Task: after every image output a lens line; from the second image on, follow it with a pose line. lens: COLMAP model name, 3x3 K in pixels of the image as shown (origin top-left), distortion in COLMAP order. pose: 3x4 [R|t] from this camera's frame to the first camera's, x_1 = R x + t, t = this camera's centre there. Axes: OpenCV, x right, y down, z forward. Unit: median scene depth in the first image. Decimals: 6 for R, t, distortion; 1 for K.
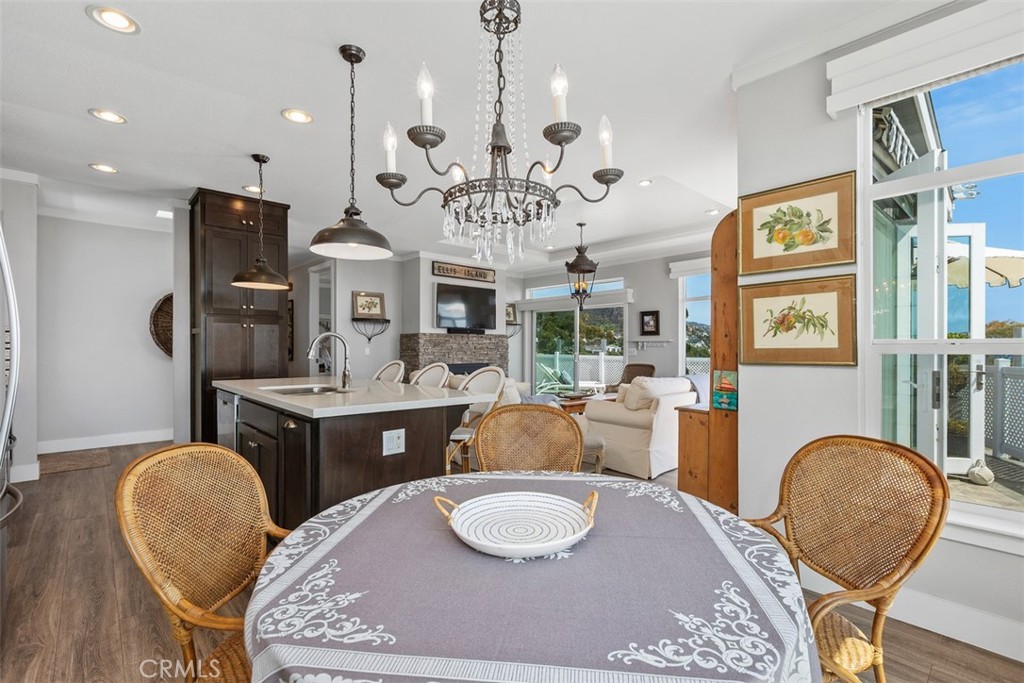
lens RADIAL K [[464.3, 0, 518.2], [0, 464.3, 347.3], [0, 0, 1]] dist [0.001763, -0.001191]
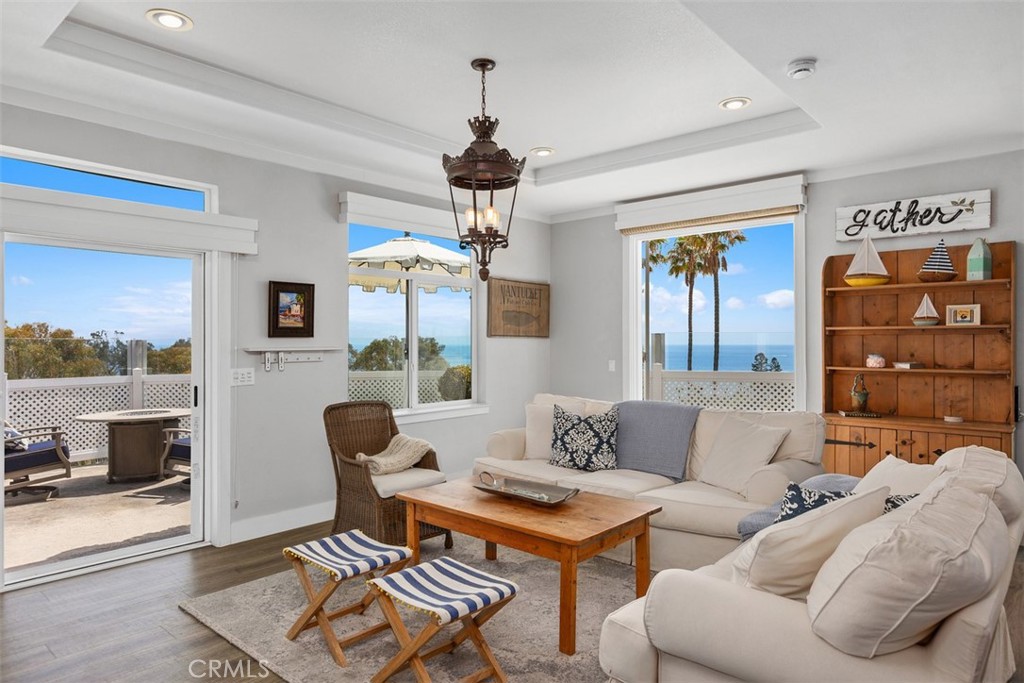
lens RADIAL K [[638.8, 0, 502.4], [0, 638.8, 334.9], [0, 0, 1]] dist [0.004273, -0.009694]
pose [[-0.094227, 0.008212, 0.995517, -0.409643], [0.001381, 0.999966, -0.008118, -0.027536], [-0.995550, 0.000610, -0.094236, 1.037132]]
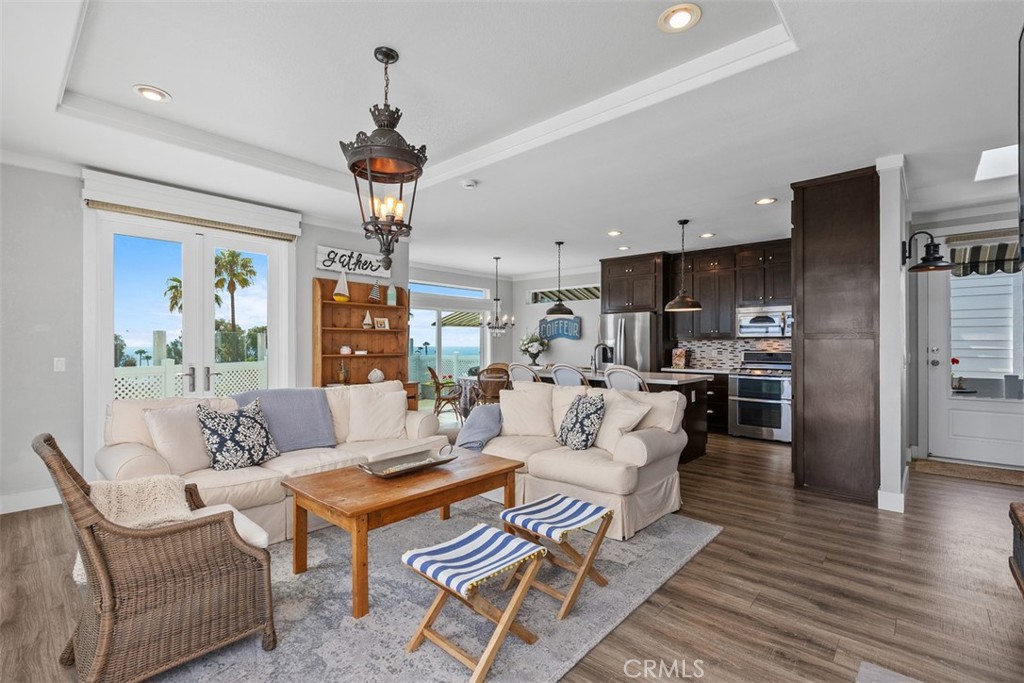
lens RADIAL K [[464.3, 0, 520.2], [0, 464.3, 340.0], [0, 0, 1]] dist [0.001763, -0.001191]
pose [[-0.993998, -0.005450, -0.109265, 0.068073], [-0.004601, 0.999957, -0.008026, -0.015308], [0.109304, -0.007475, -0.993980, 1.419262]]
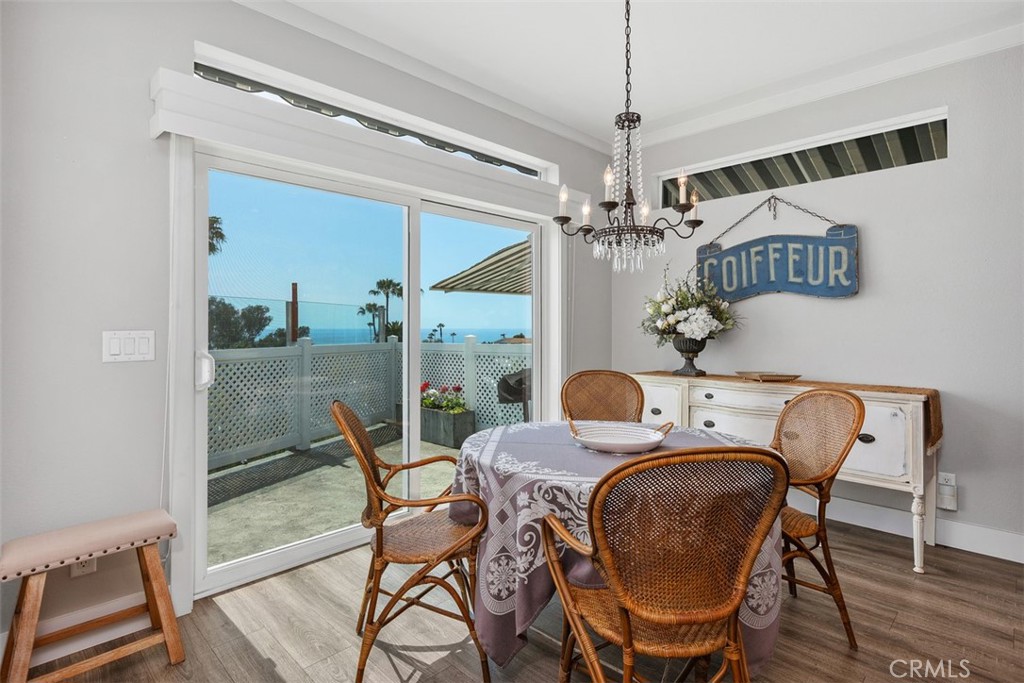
lens RADIAL K [[512.0, 0, 510.6], [0, 512.0, 321.5], [0, 0, 1]] dist [-0.008400, -0.002640]
pose [[-0.999046, -0.003709, -0.043522, 0.085543], [-0.003373, 0.999964, -0.007793, 0.000166], [0.043549, -0.007638, -0.999022, 0.504737]]
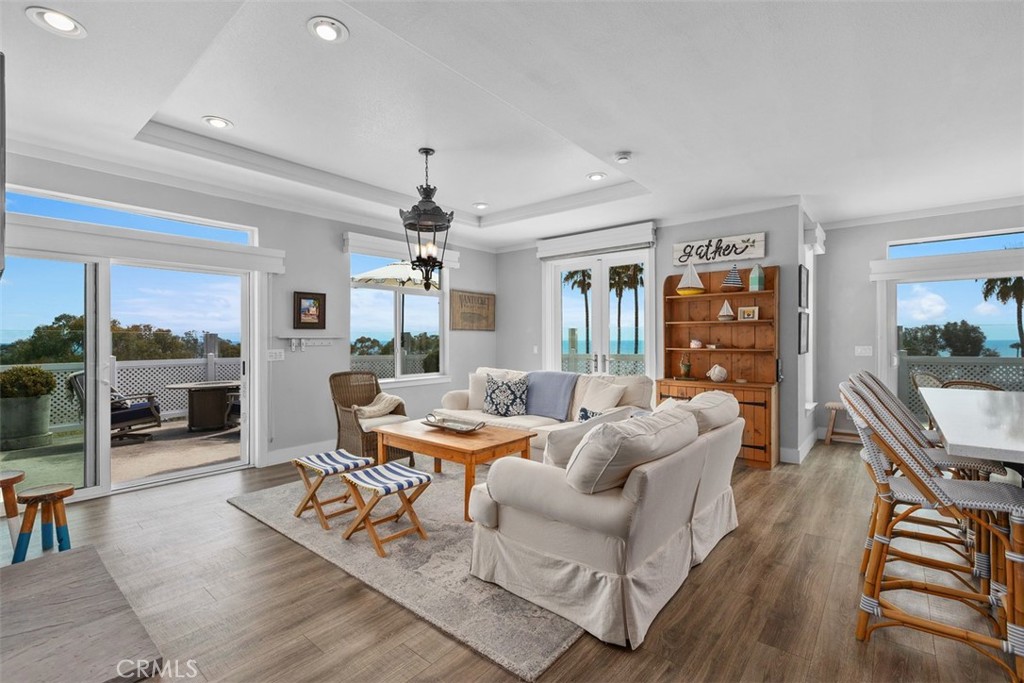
lens RADIAL K [[464.3, 0, 505.2], [0, 464.3, 335.0], [0, 0, 1]] dist [0.001763, -0.001191]
pose [[-0.125833, 0.005506, 0.992036, -0.490618], [0.003902, 0.999980, -0.005055, -0.015672], [-0.992044, 0.003235, -0.125852, 0.976377]]
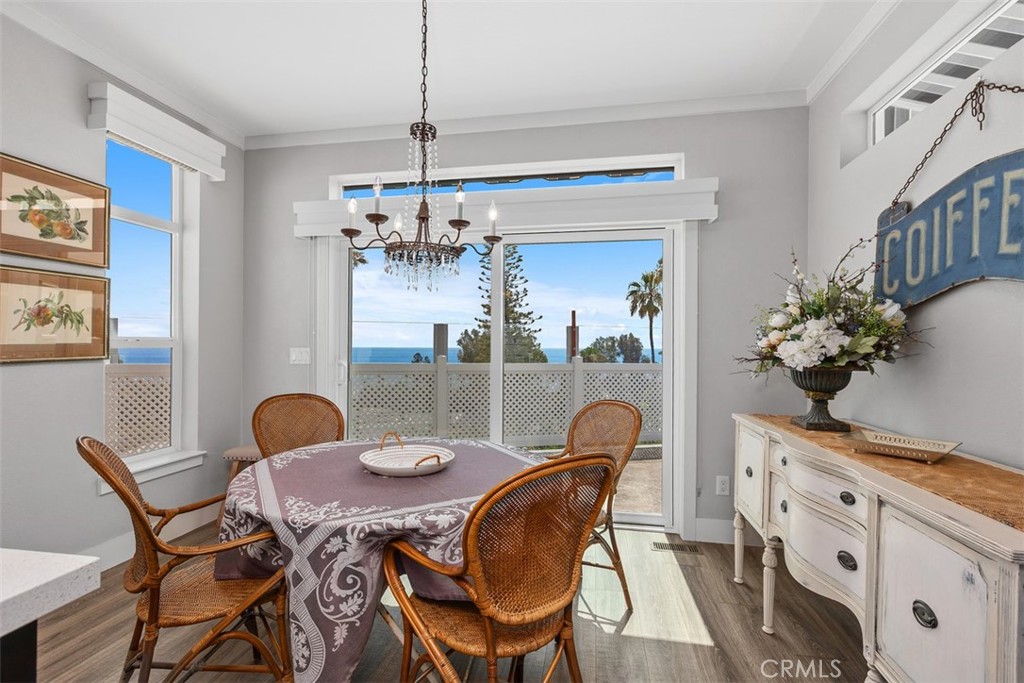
lens RADIAL K [[464.3, 0, 508.0], [0, 464.3, 347.1], [0, 0, 1]] dist [0.001763, -0.001191]
pose [[-0.601545, -0.008158, 0.798797, -0.266177], [-0.006374, 0.999965, 0.005412, -0.000964], [-0.798814, -0.001836, -0.601576, 0.311852]]
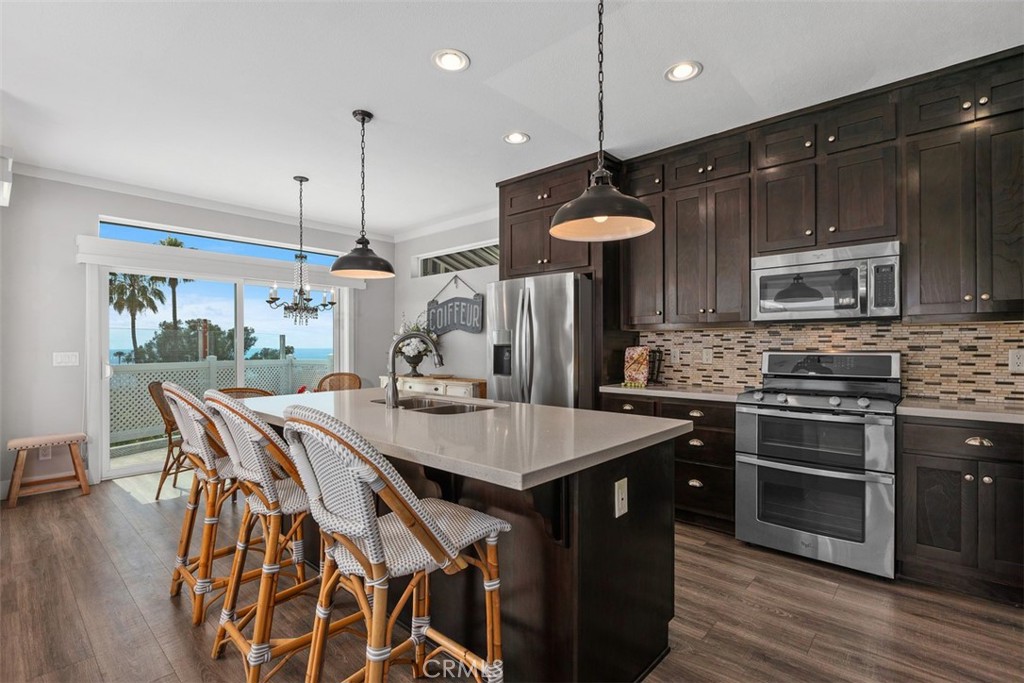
lens RADIAL K [[477.3, 0, 514.8], [0, 477.3, 345.3], [0, 0, 1]] dist [-0.010496, -0.000126]
pose [[-0.995550, -0.002227, -0.094209, -0.246170], [-0.002279, 0.999997, 0.000439, -0.006881], [0.094207, 0.000652, -0.995552, 0.886188]]
